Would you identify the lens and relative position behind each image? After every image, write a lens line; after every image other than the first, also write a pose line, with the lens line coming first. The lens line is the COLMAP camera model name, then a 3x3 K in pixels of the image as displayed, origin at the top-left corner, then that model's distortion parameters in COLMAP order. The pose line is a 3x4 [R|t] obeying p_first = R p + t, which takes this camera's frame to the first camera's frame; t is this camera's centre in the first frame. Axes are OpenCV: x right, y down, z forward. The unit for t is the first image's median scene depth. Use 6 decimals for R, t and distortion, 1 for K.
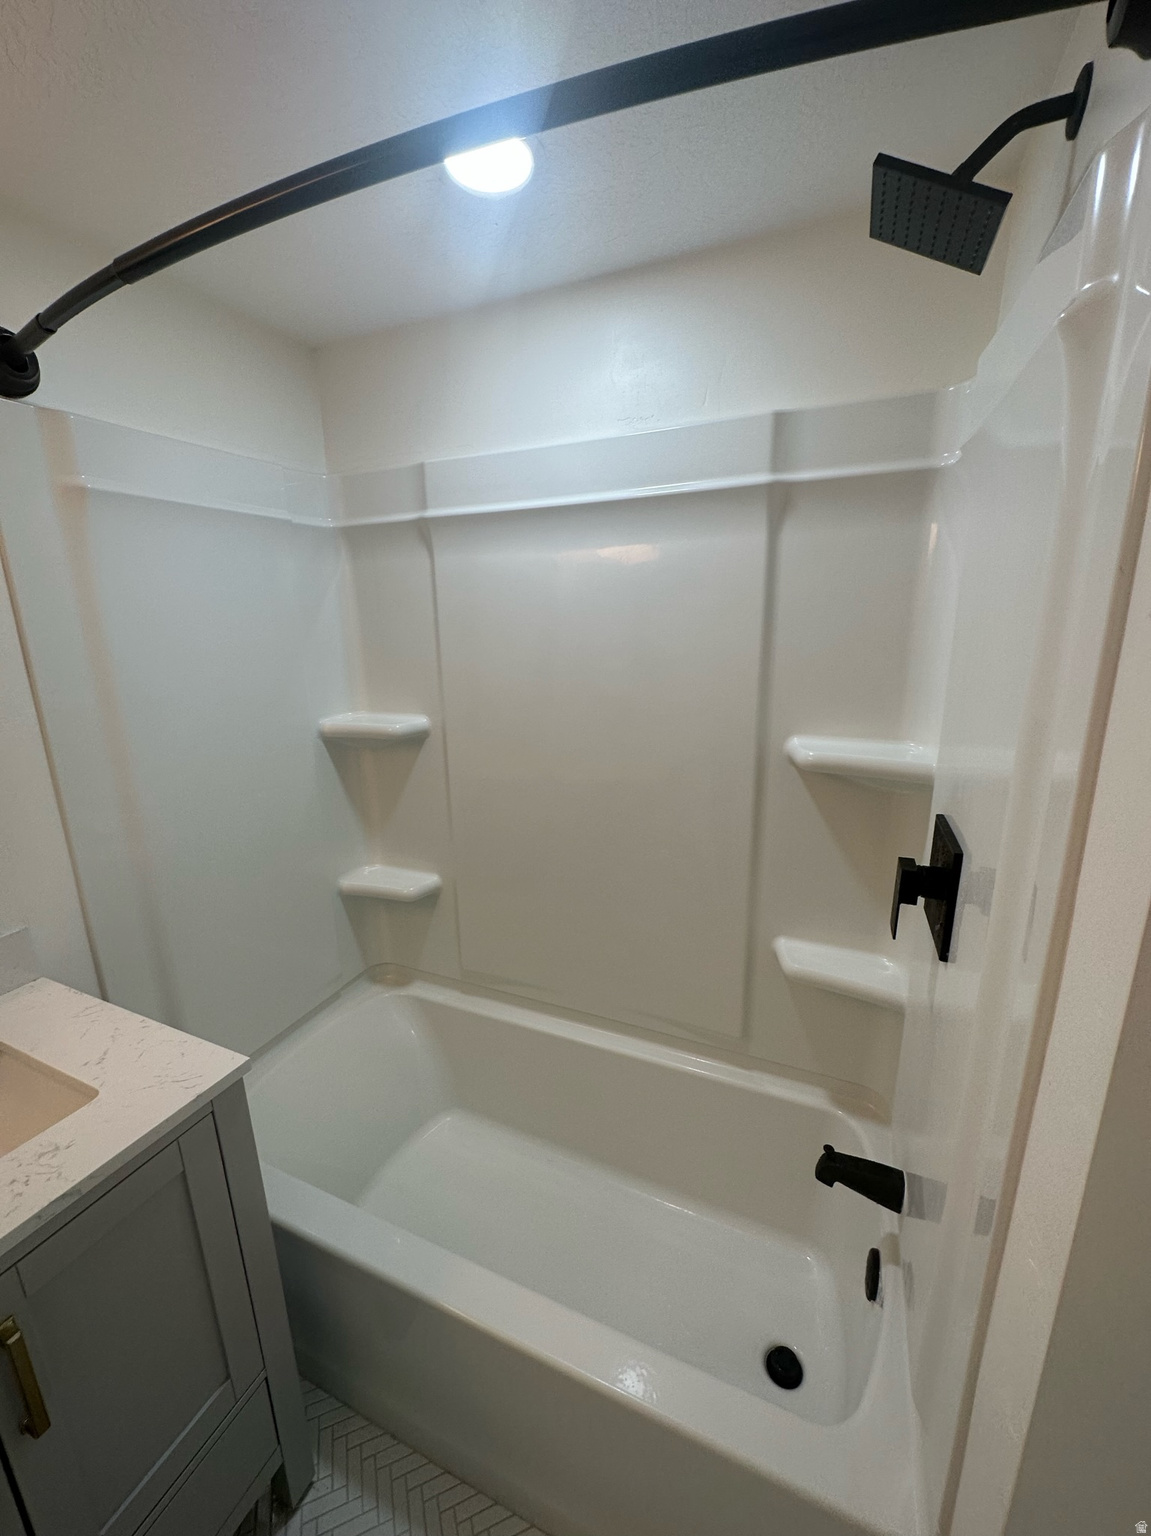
lens RADIAL K [[614.5, 0, 572.8], [0, 614.5, 769.2], [0, 0, 1]] dist [0.000516, 0.000373]
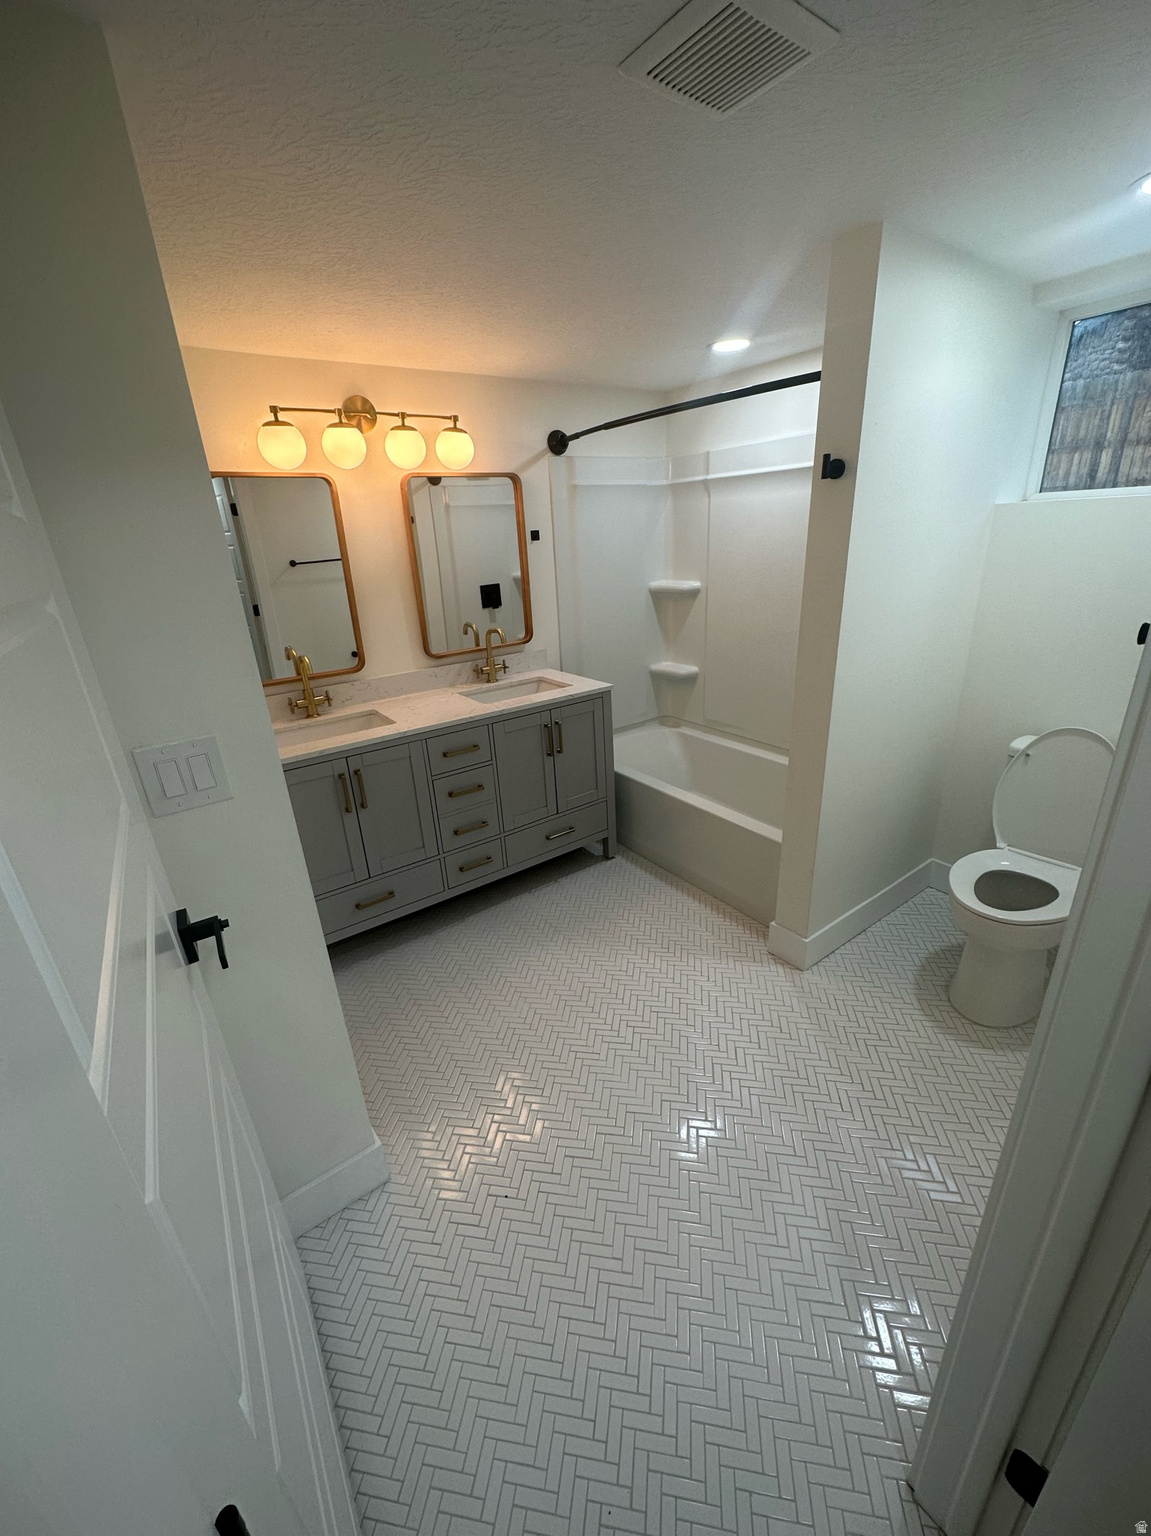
lens RADIAL K [[614.5, 0, 569.9], [0, 614.5, 772.5], [0, 0, 1]] dist [0.000516, 0.000373]
pose [[0.869579, 0.141361, -0.473127, 0.418311], [-0.080126, 0.985843, 0.147284, 0.259148], [0.487249, -0.090165, 0.868596, -0.973927]]
